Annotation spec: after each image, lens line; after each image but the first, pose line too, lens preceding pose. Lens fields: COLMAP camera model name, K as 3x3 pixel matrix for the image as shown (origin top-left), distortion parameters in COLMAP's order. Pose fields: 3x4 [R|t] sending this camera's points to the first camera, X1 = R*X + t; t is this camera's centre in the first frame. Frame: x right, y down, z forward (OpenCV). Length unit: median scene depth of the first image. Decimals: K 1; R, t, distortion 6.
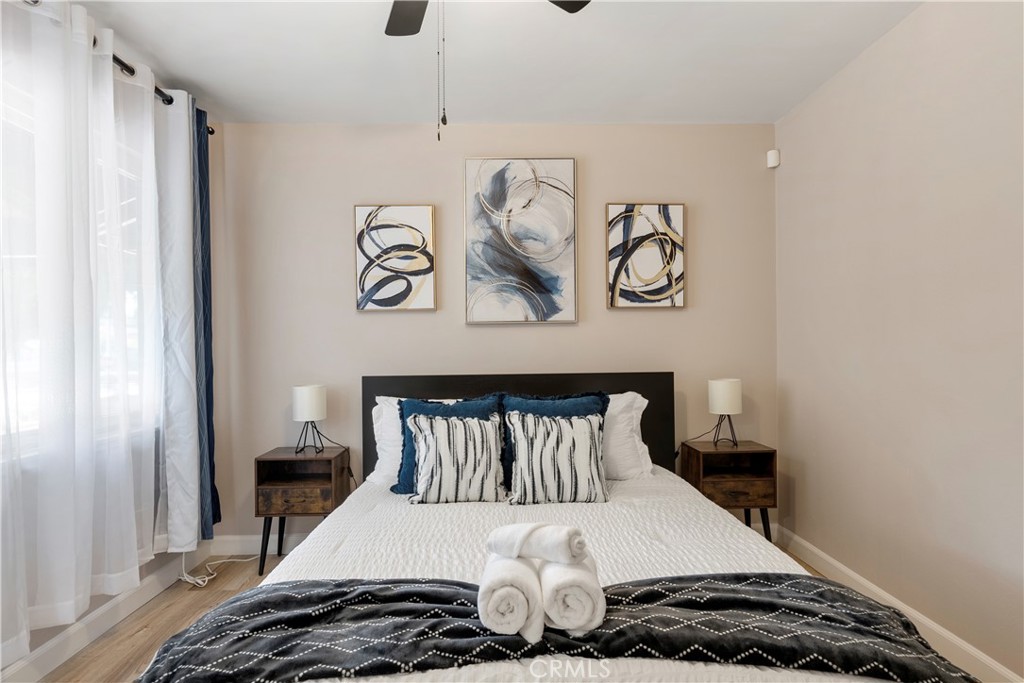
lens RADIAL K [[580.1, 0, 513.1], [0, 580.1, 346.2], [0, 0, 1]] dist [0.005667, -0.005174]
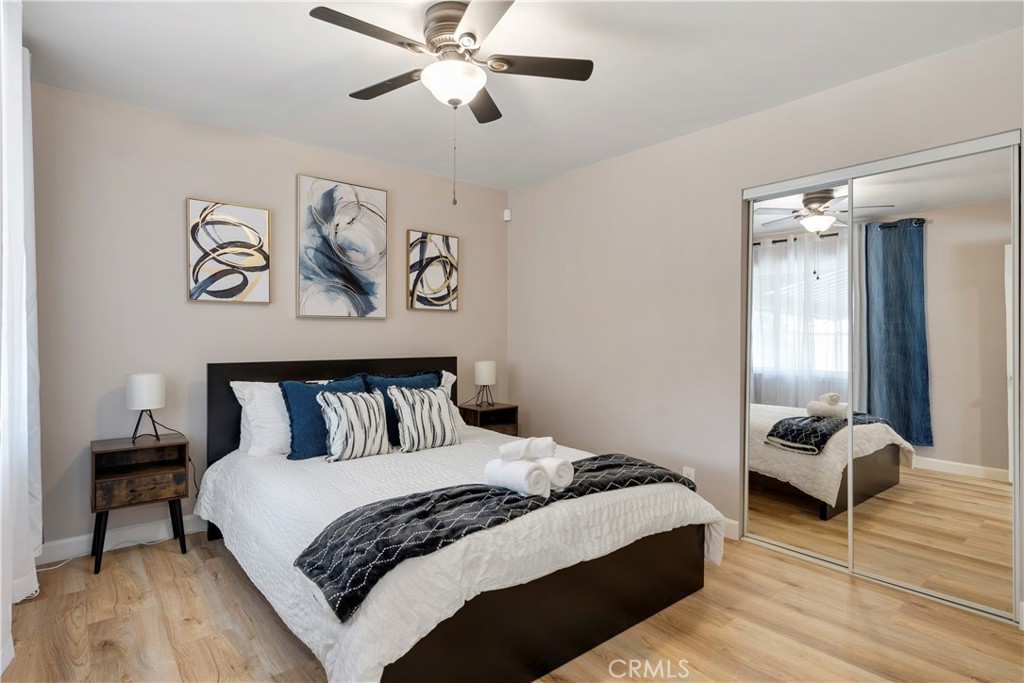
lens RADIAL K [[532.2, 0, 511.2], [0, 532.2, 337.9], [0, 0, 1]] dist [0.003685, 0.002273]
pose [[0.786171, 0.011976, 0.617893, -0.424558], [-0.012844, 0.999913, -0.003038, 0.001103], [-0.617875, -0.005548, 0.786256, -0.103555]]
